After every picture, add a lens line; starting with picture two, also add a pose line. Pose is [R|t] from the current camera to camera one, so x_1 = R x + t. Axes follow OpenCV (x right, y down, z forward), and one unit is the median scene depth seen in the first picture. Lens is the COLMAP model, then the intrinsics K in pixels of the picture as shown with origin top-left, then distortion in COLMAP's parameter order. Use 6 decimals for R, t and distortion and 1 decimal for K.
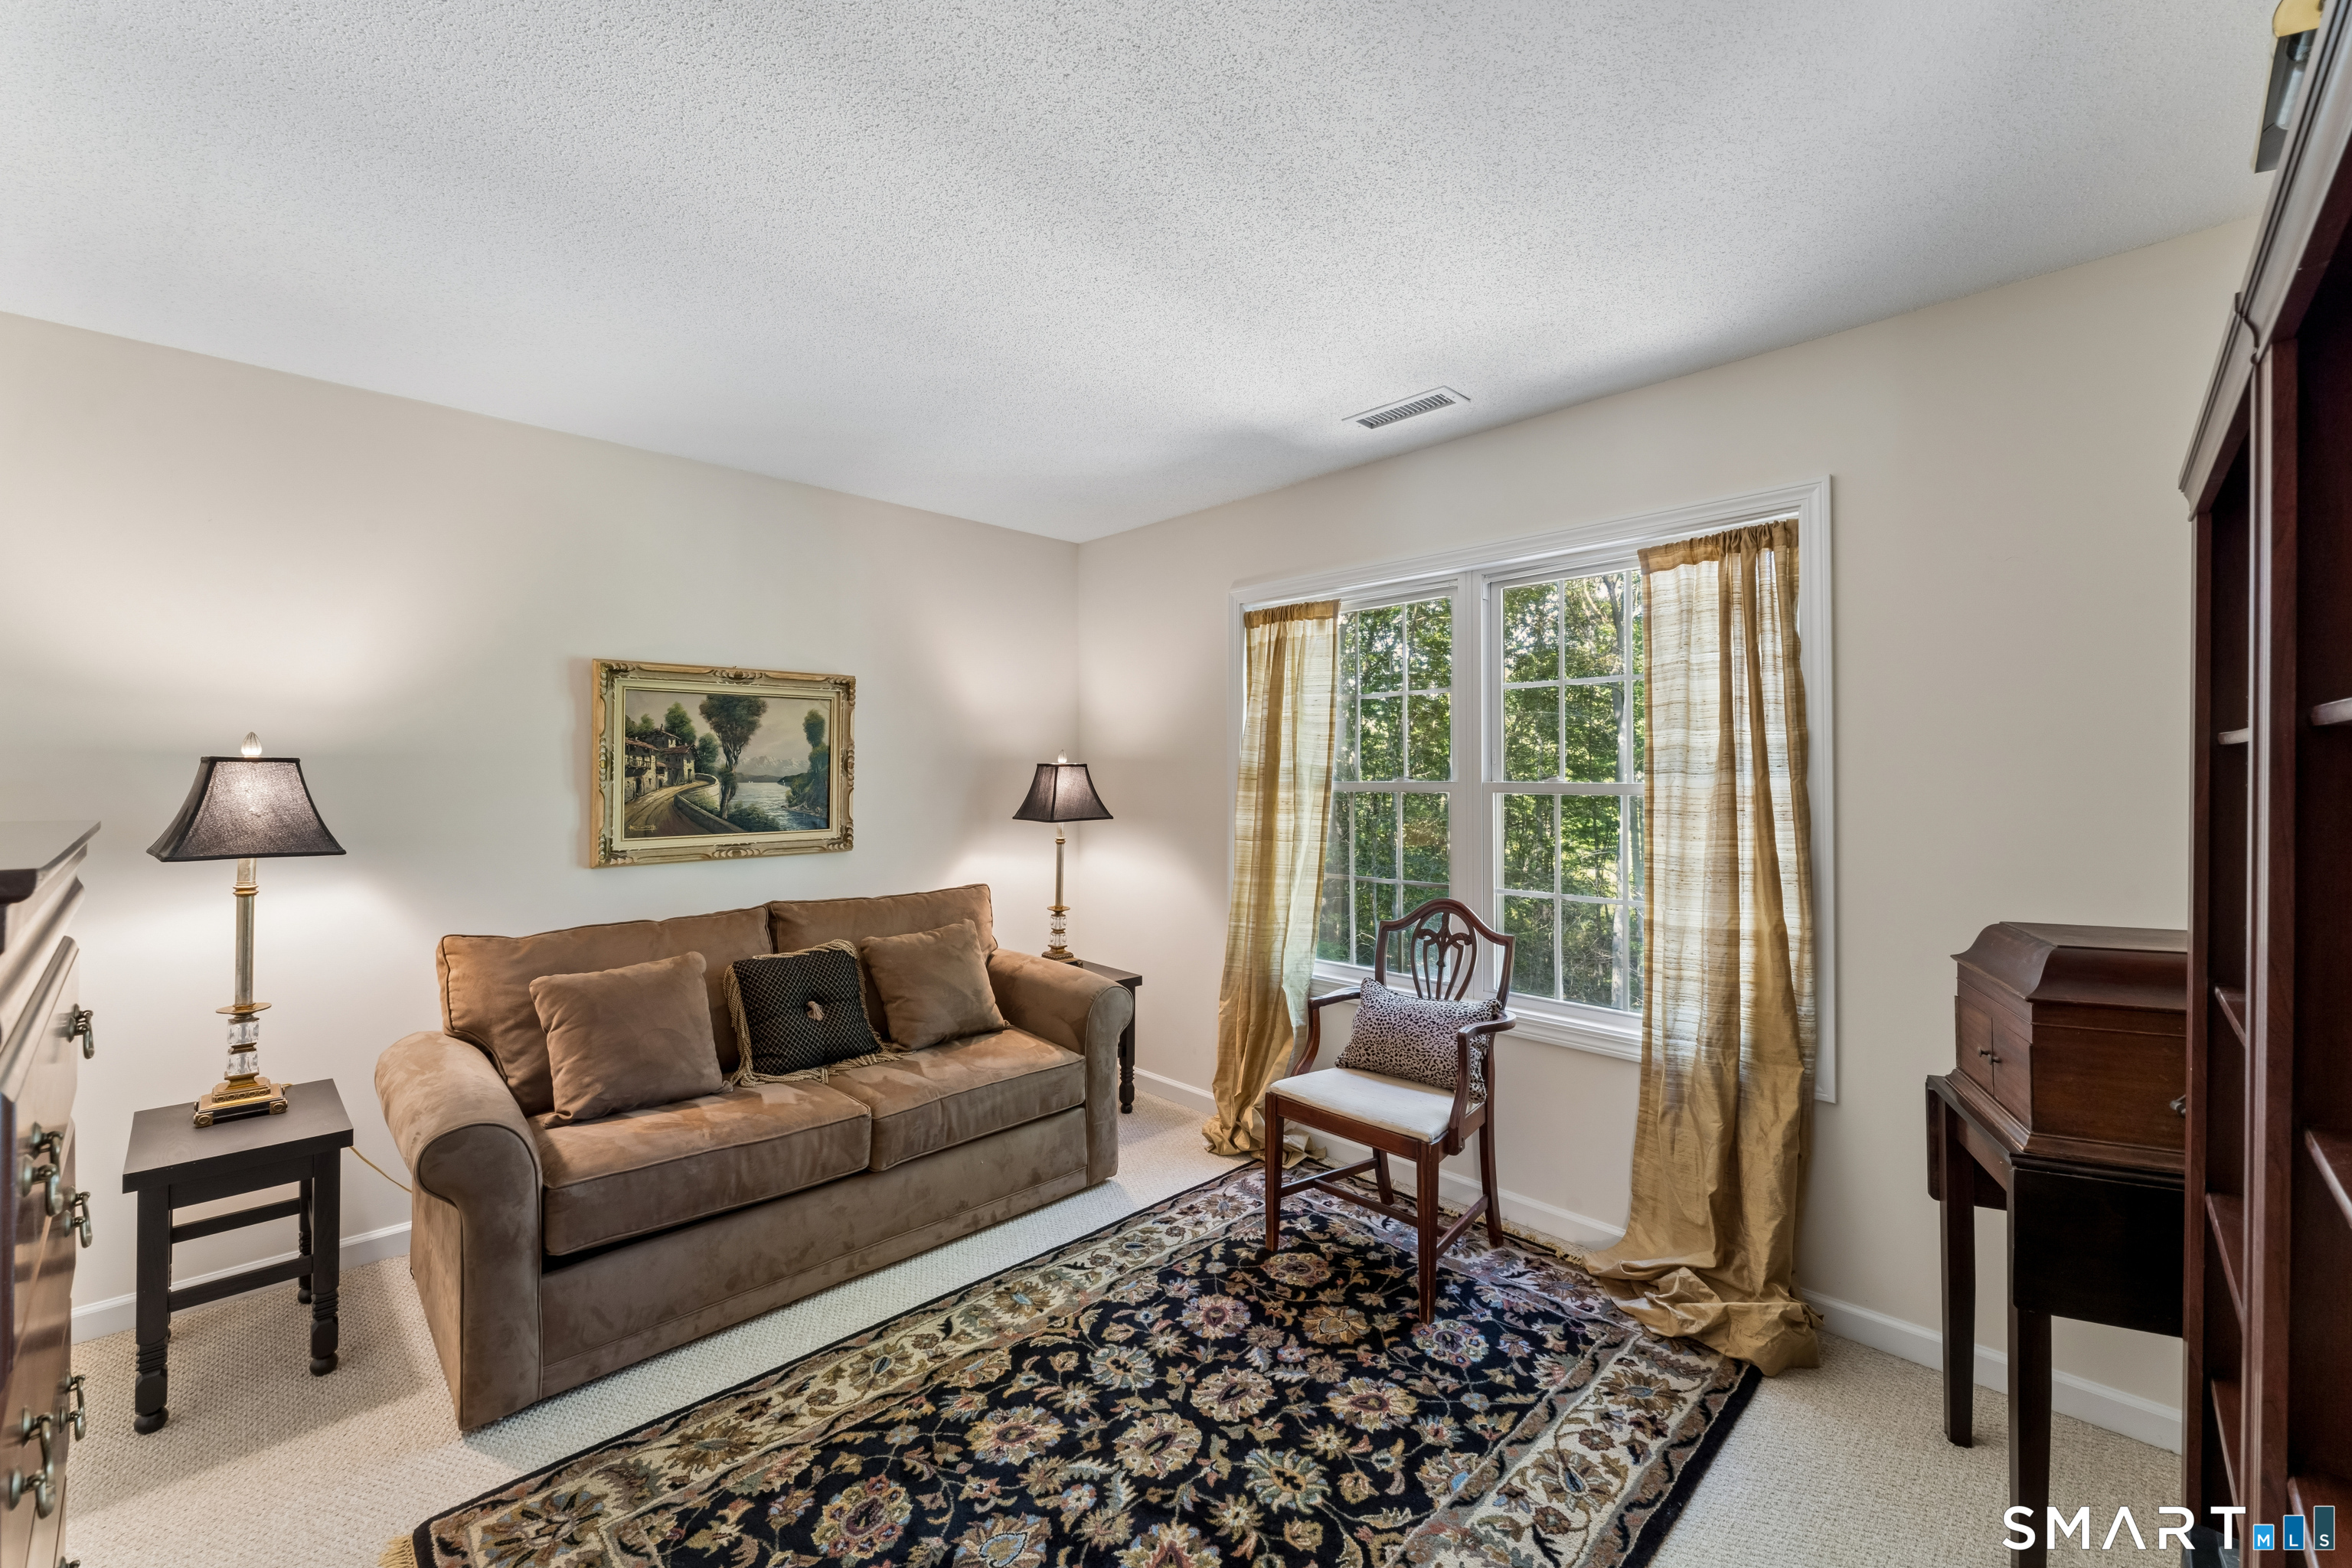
lens RADIAL K [[948.5, 0, 1166.2], [0, 948.5, 770.2], [0, 0, 1]] dist [-0.007955, 0.000130]
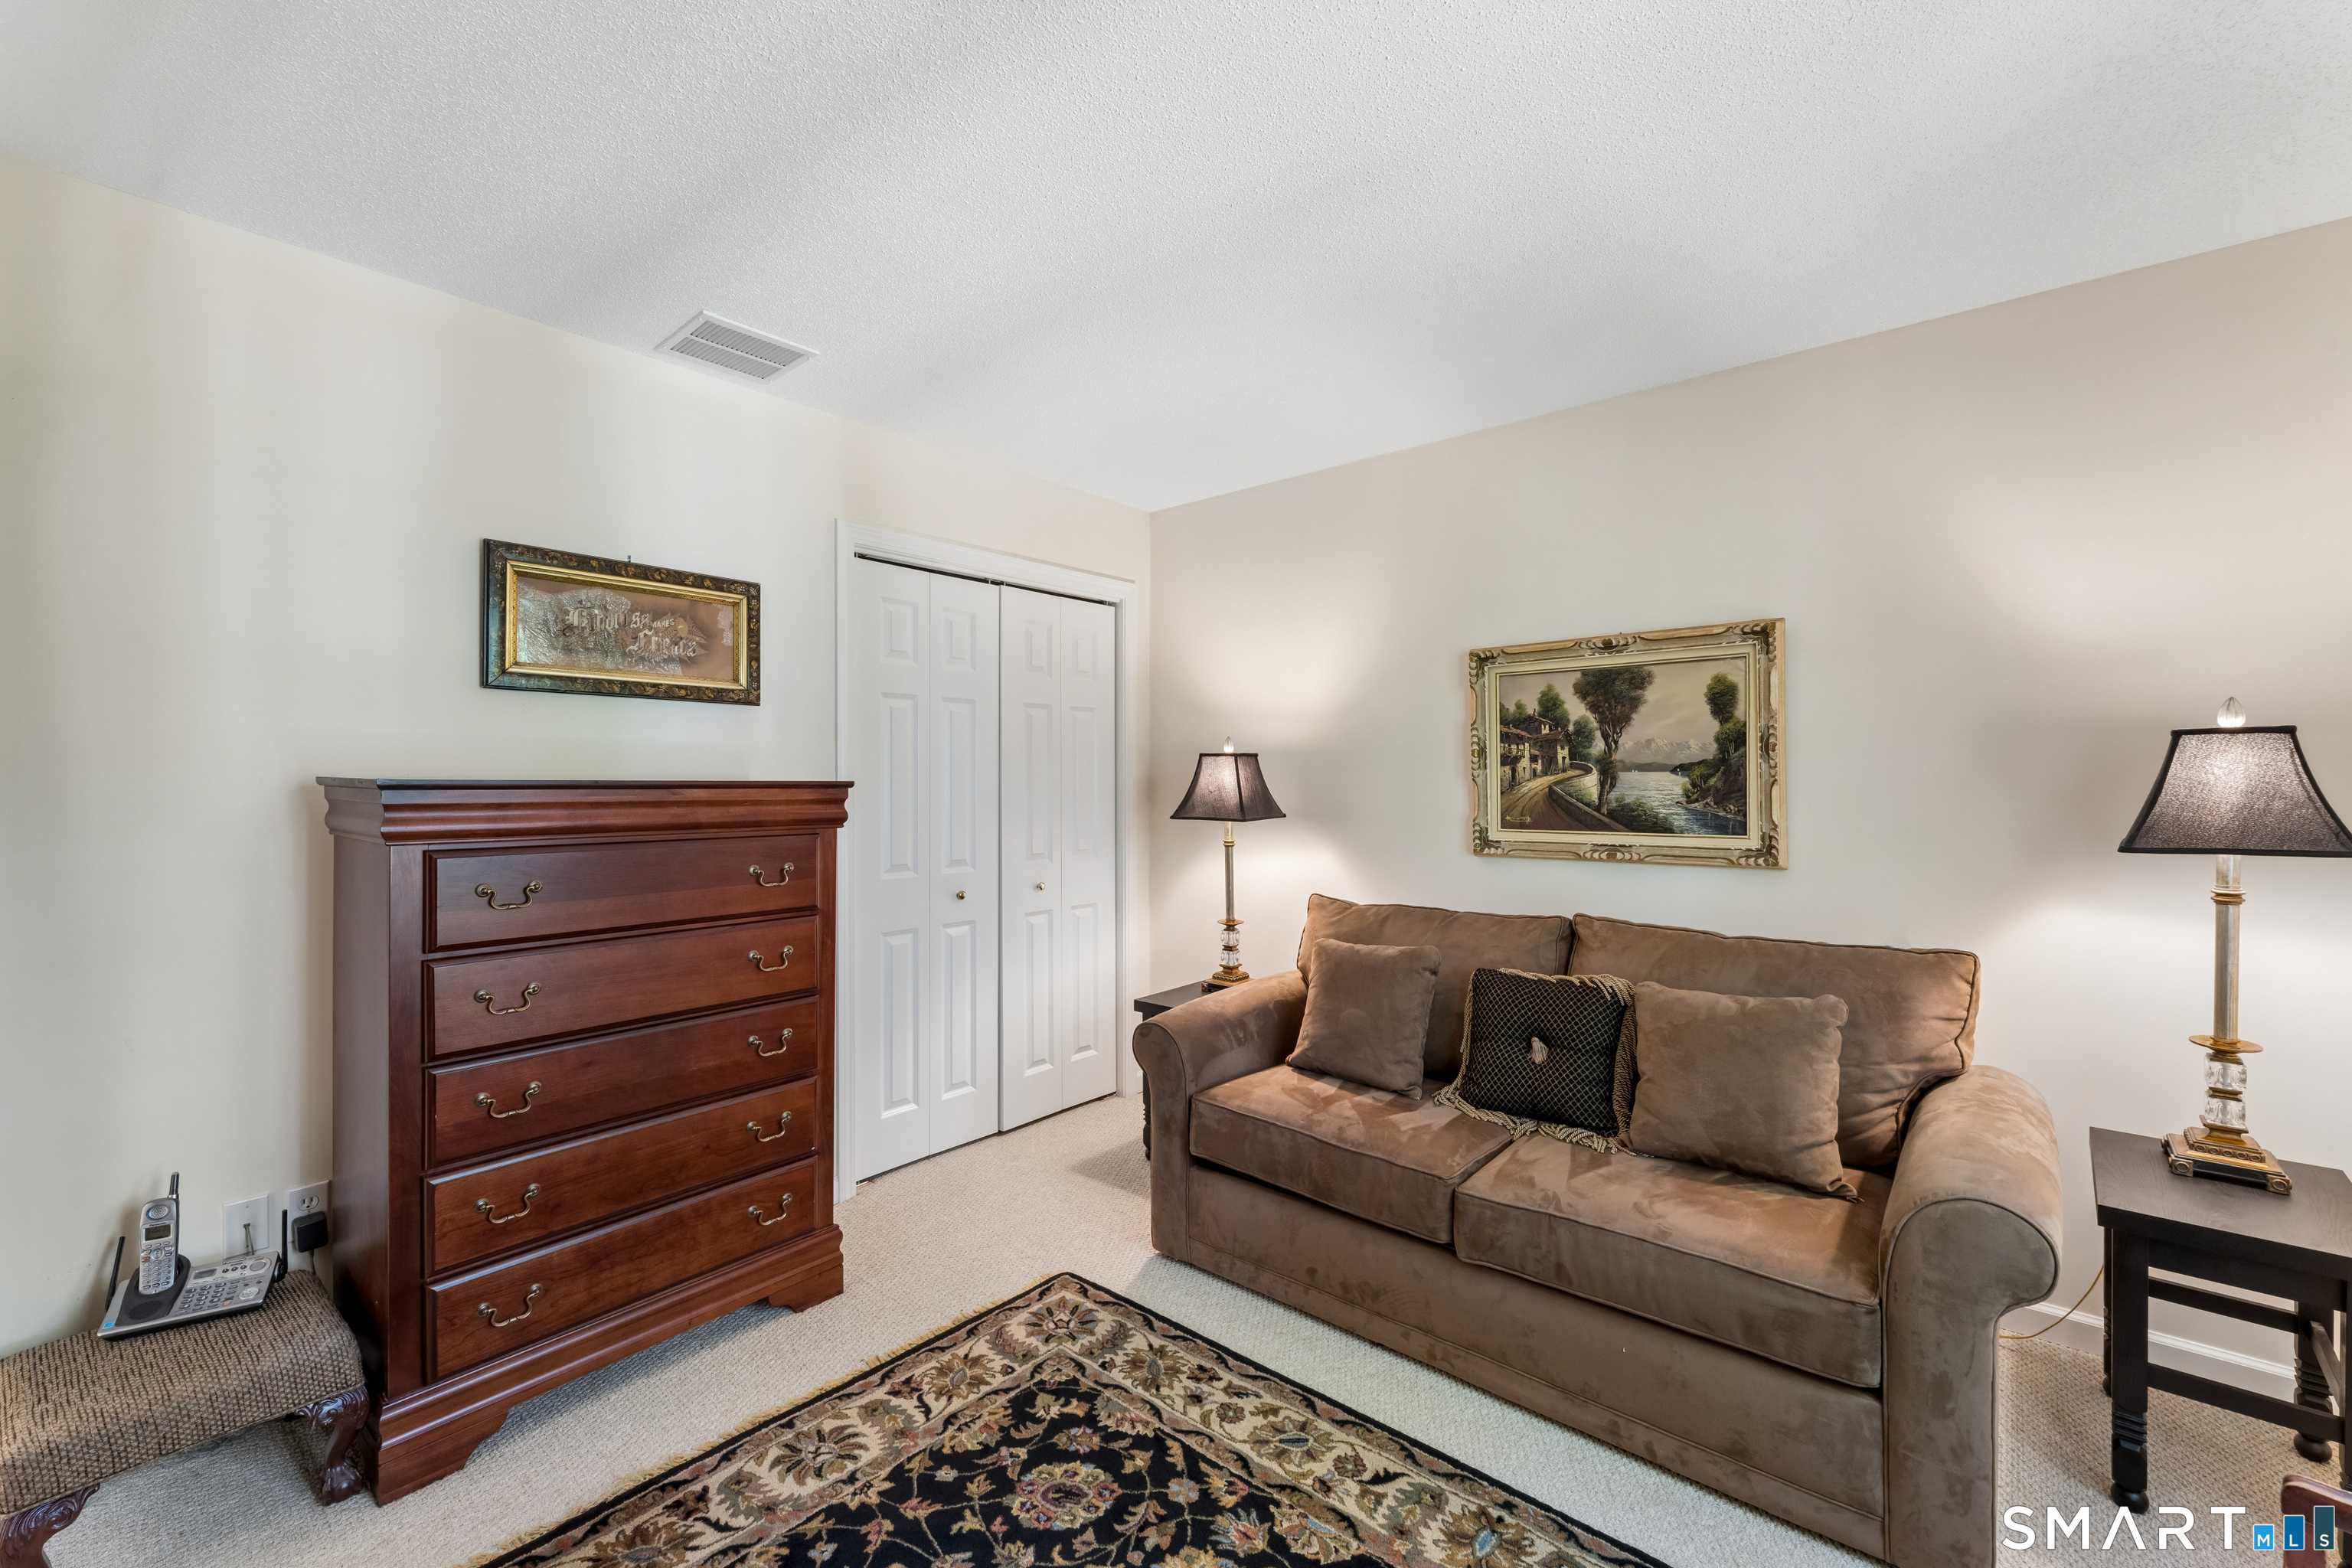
lens RADIAL K [[948.5, 0, 1168.3], [0, 948.5, 795.4], [0, 0, 1]] dist [-0.007955, 0.000130]
pose [[0.086176, 0.017638, -0.996124, 0.373505], [0.006042, 0.999816, 0.018226, 0.017471], [0.996262, -0.007589, 0.086054, 0.568889]]
